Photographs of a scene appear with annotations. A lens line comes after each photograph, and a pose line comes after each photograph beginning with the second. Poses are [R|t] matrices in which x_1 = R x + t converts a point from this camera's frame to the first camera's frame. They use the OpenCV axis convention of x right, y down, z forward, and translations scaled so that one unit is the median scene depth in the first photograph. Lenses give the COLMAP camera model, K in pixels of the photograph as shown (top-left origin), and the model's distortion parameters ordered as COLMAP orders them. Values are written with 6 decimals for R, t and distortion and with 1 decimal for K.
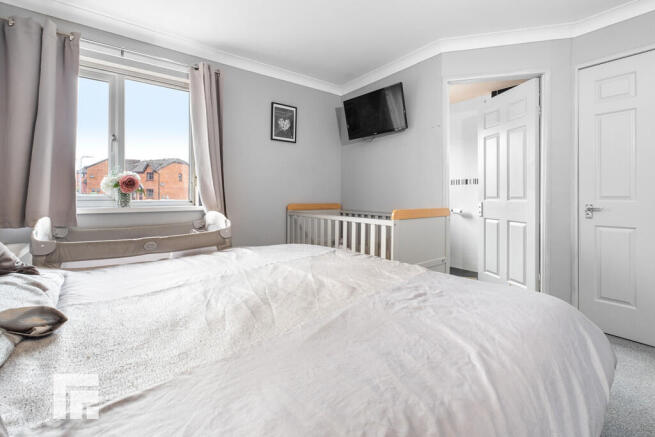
lens RADIAL K [[283.8, 0, 325.0], [0, 283.8, 195.0], [0, 0, 1]] dist [0.000493, -0.000094]
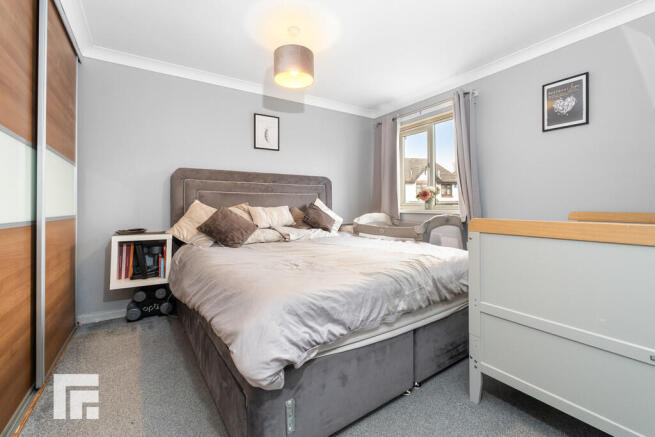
lens RADIAL K [[283.8, 0, 333.2], [0, 283.8, 204.3], [0, 0, 1]] dist [0.000493, -0.000094]
pose [[-0.052636, -0.007826, -0.998583, 0.649598], [0.002632, 0.999965, -0.007976, 0.017275], [0.998610, -0.003048, -0.052614, 0.441198]]
